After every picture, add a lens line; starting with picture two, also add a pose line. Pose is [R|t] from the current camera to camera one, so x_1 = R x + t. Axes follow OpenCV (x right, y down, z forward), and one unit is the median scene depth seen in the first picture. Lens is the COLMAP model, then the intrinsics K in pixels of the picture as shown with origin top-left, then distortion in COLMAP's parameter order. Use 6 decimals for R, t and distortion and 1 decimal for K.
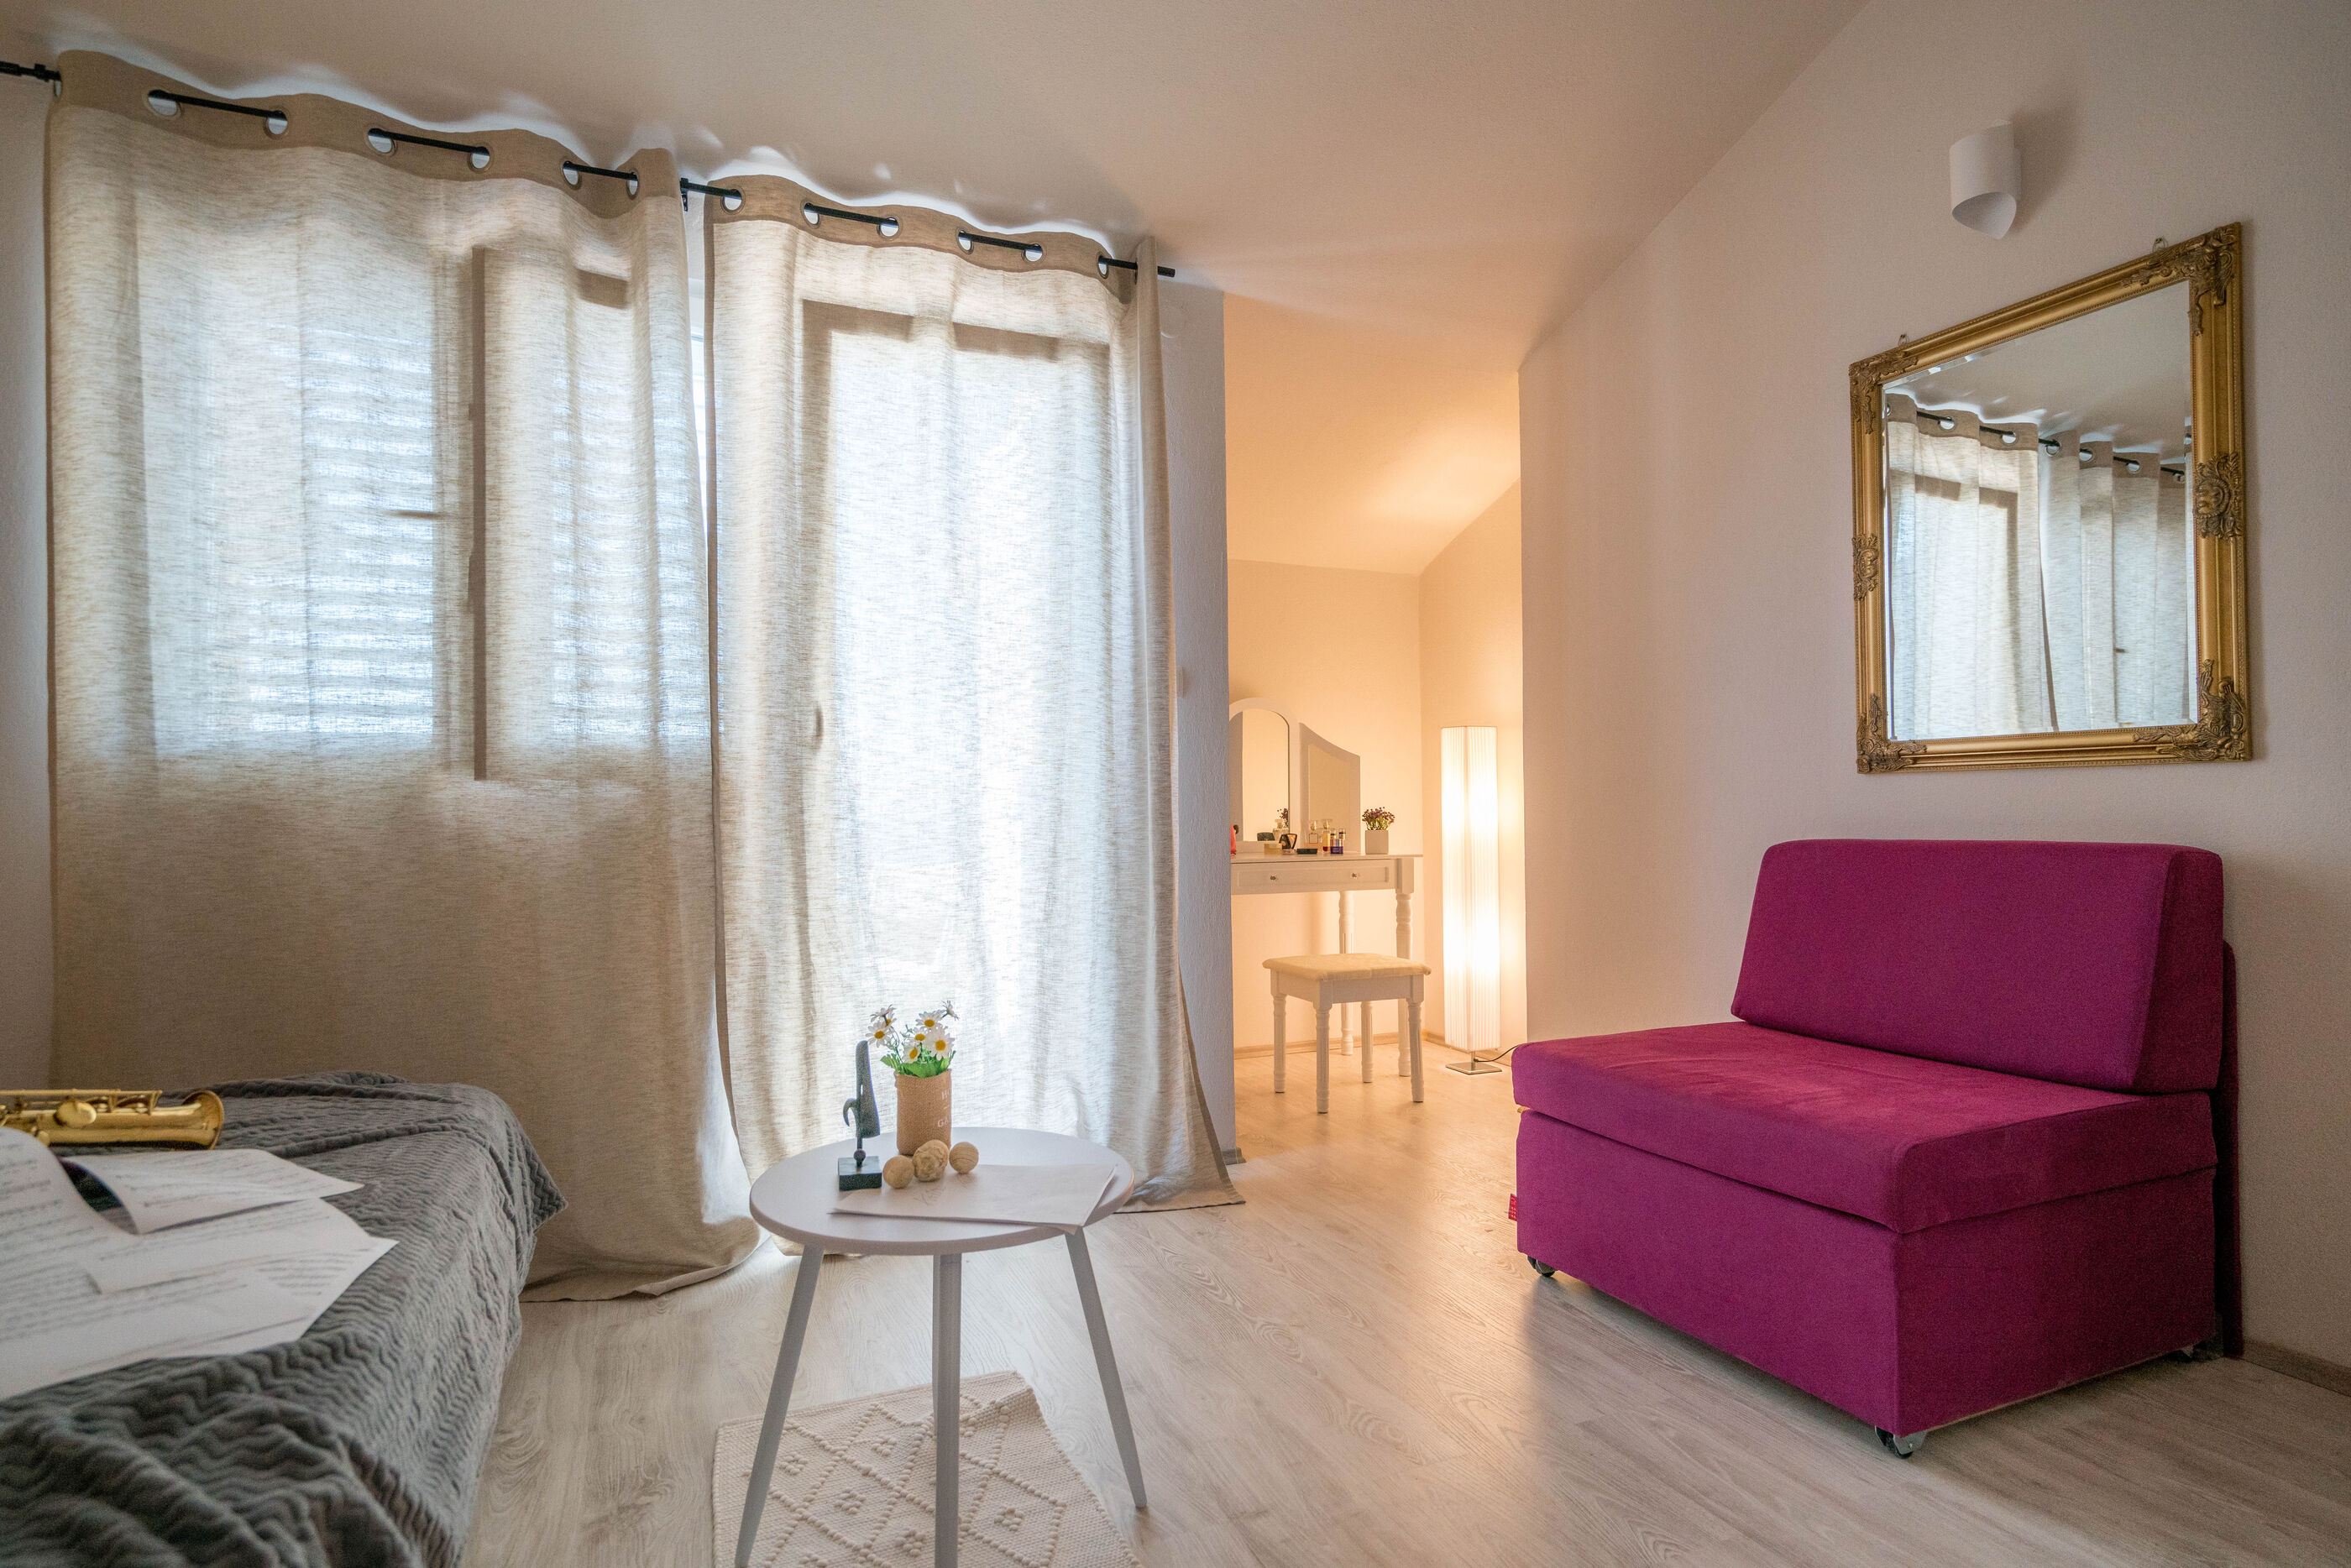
lens RADIAL K [[1210.7, 0, 1175.5], [0, 1210.7, 784.0], [0, 0, 1]] dist [0.010133, -0.000367]
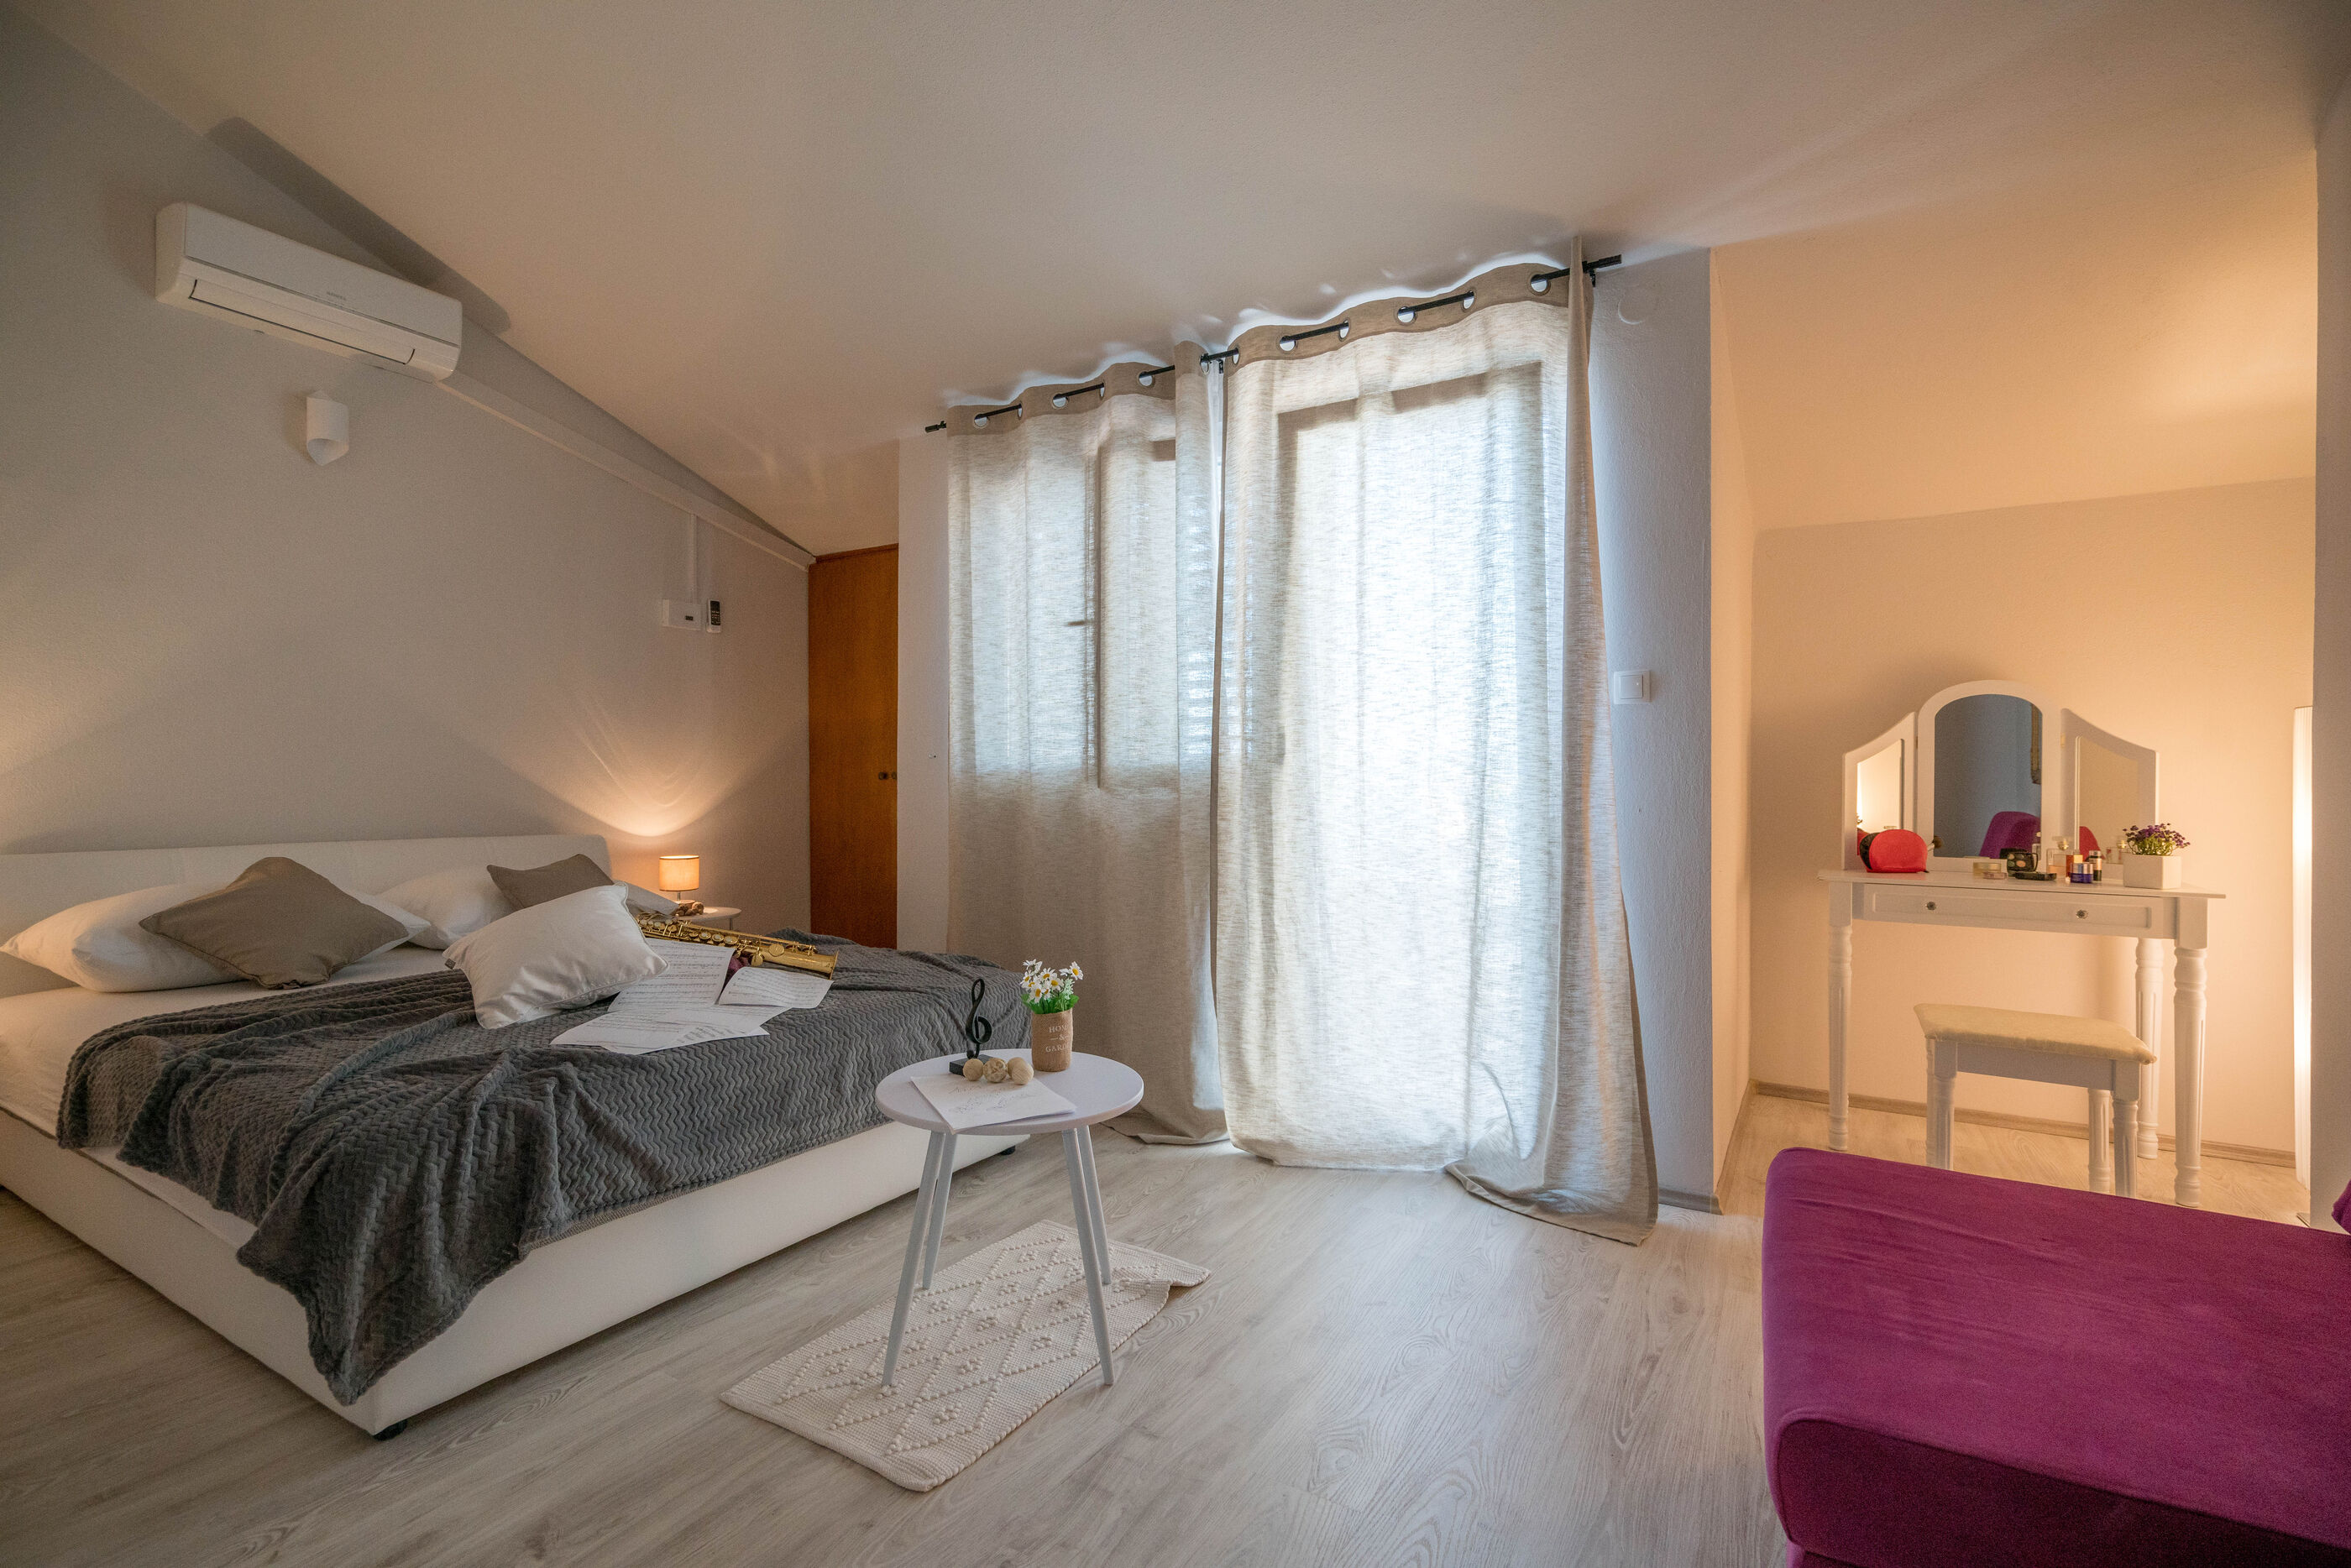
lens RADIAL K [[1053.7, 0, 1175.5], [0, 1053.7, 784.0], [0, 0, 1]] dist [-0.001400, 0.000141]
pose [[0.577373, 0.010056, -0.816419, 0.591431], [0.003916, 0.999879, 0.015085, -0.027803], [0.816471, -0.011907, 0.577263, 0.288134]]
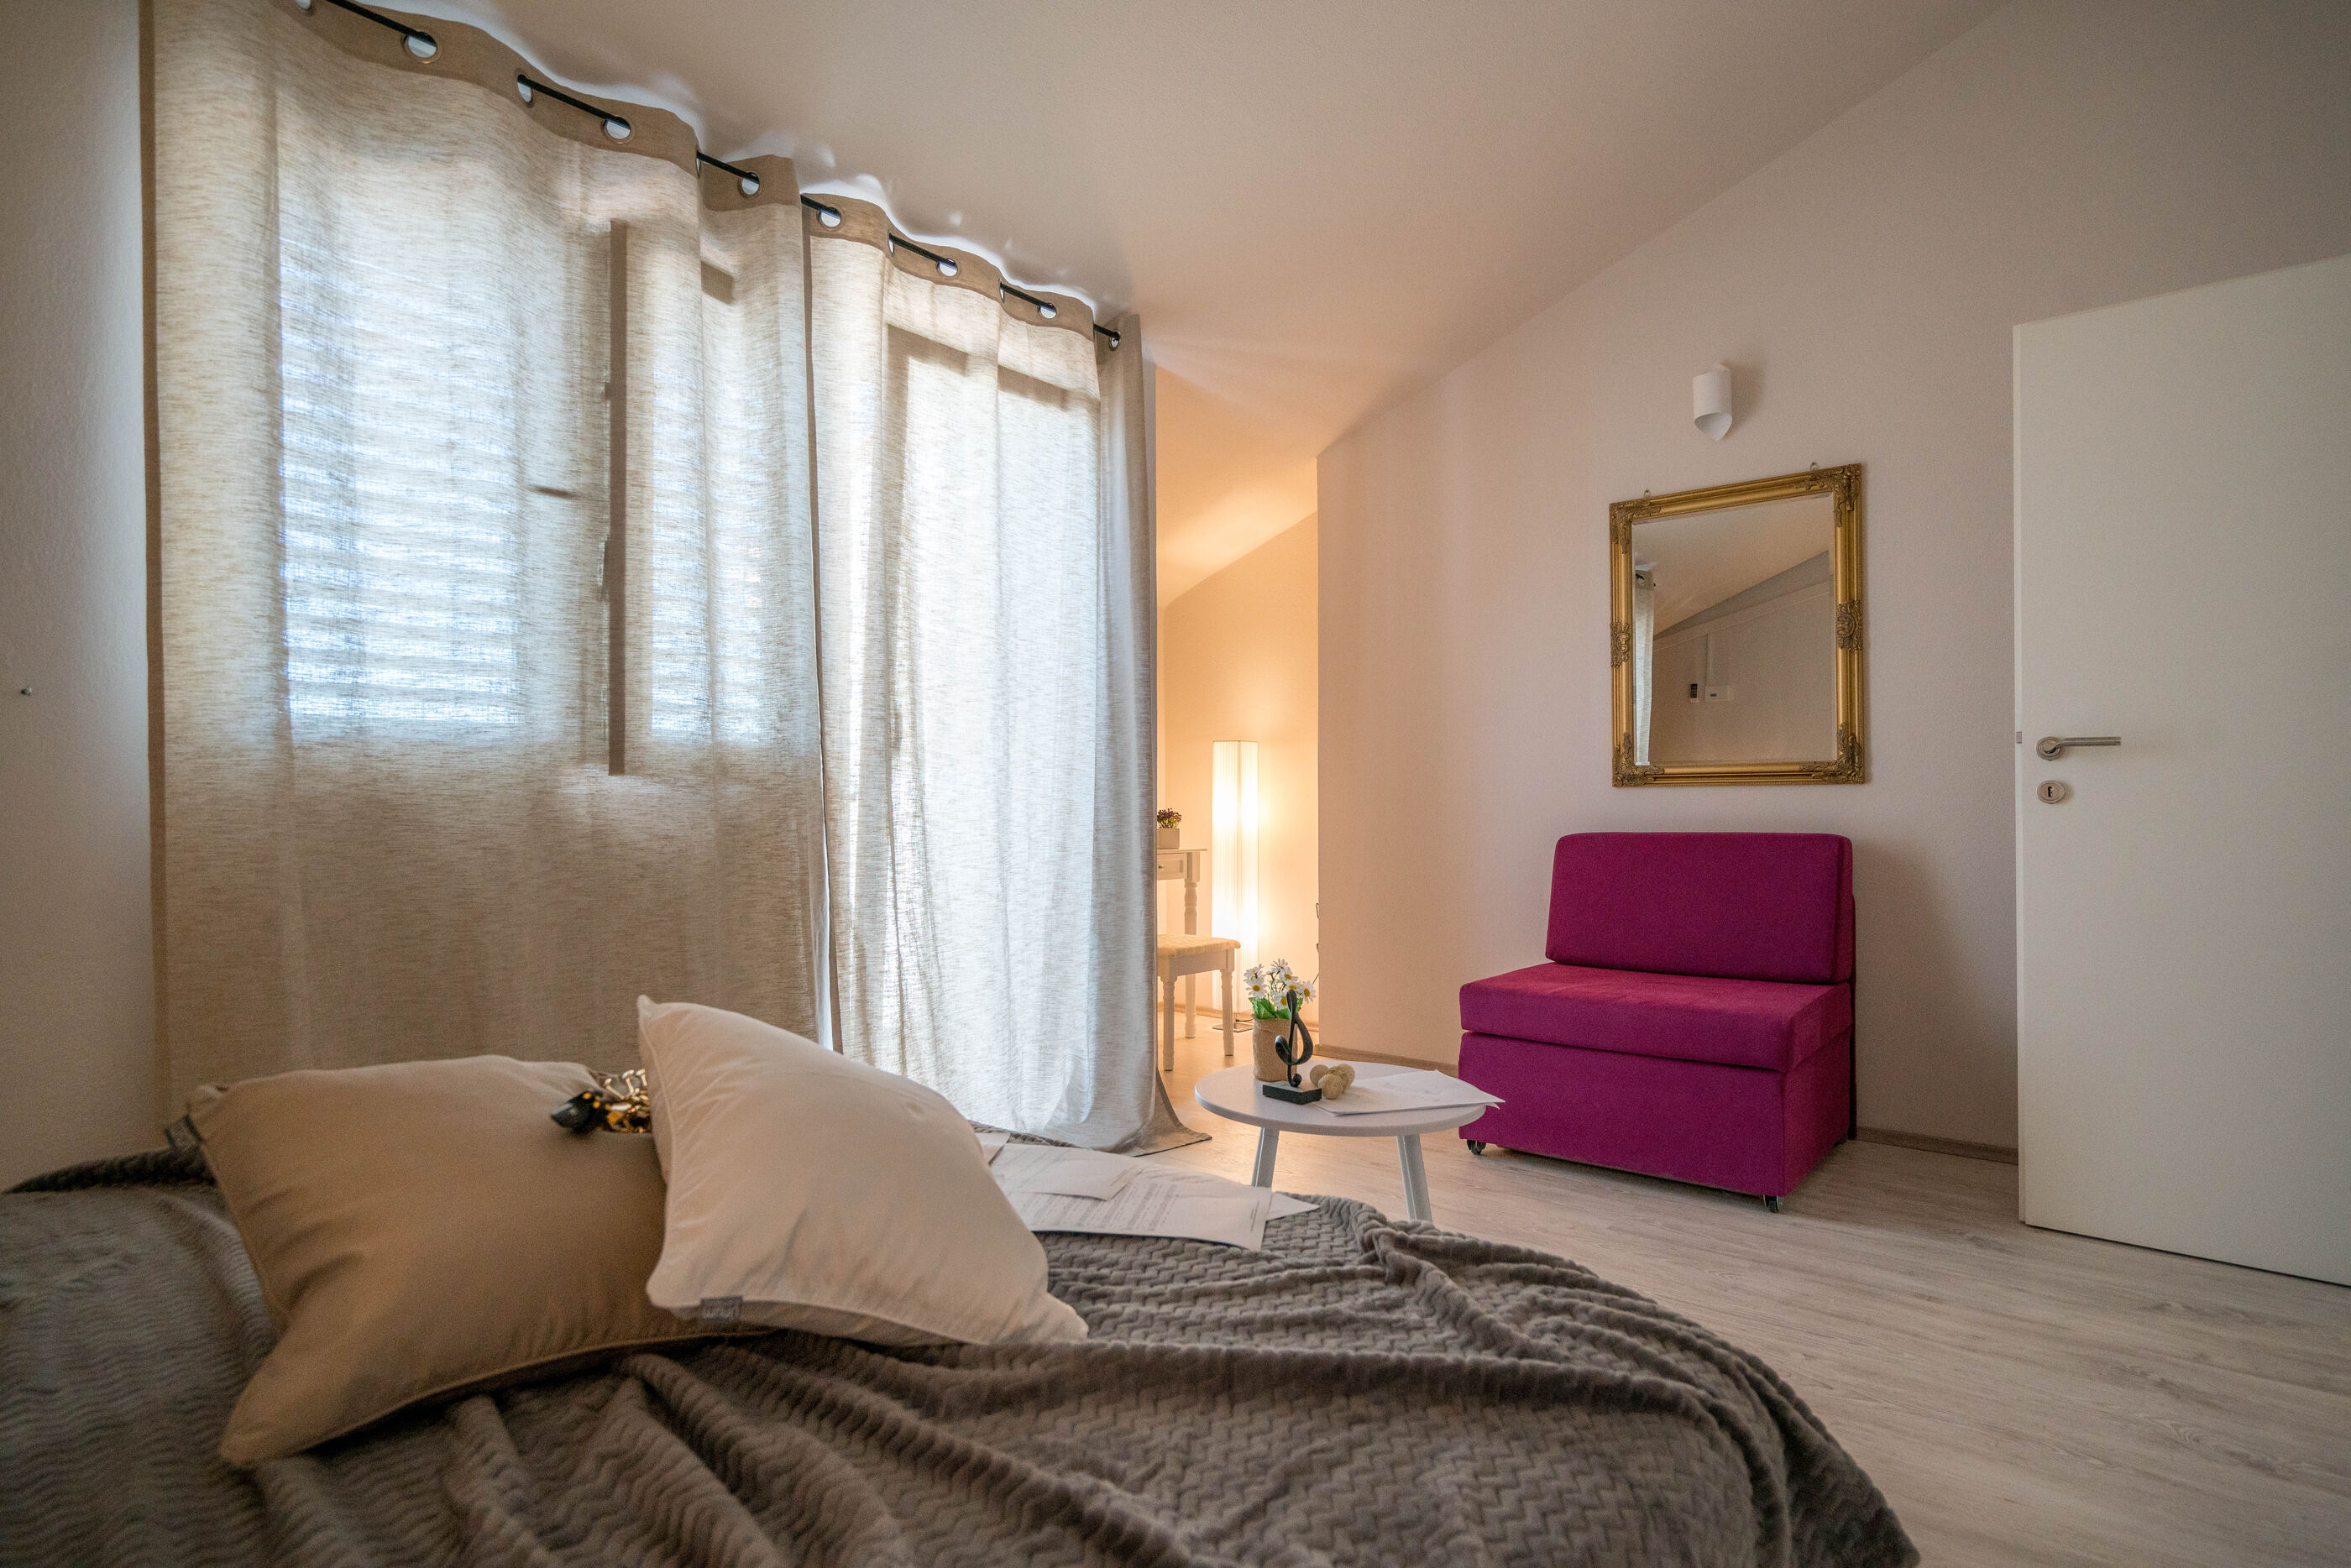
lens RADIAL K [[1191.9, 0, 1175.5], [0, 1191.9, 784.0], [0, 0, 1]] dist [0.005039, 0.001637]
pose [[0.893725, 0.014332, 0.448387, -0.590686], [-0.013243, 0.999897, -0.005565, 0.003114], [-0.448420, -0.000964, 0.893822, -0.041477]]
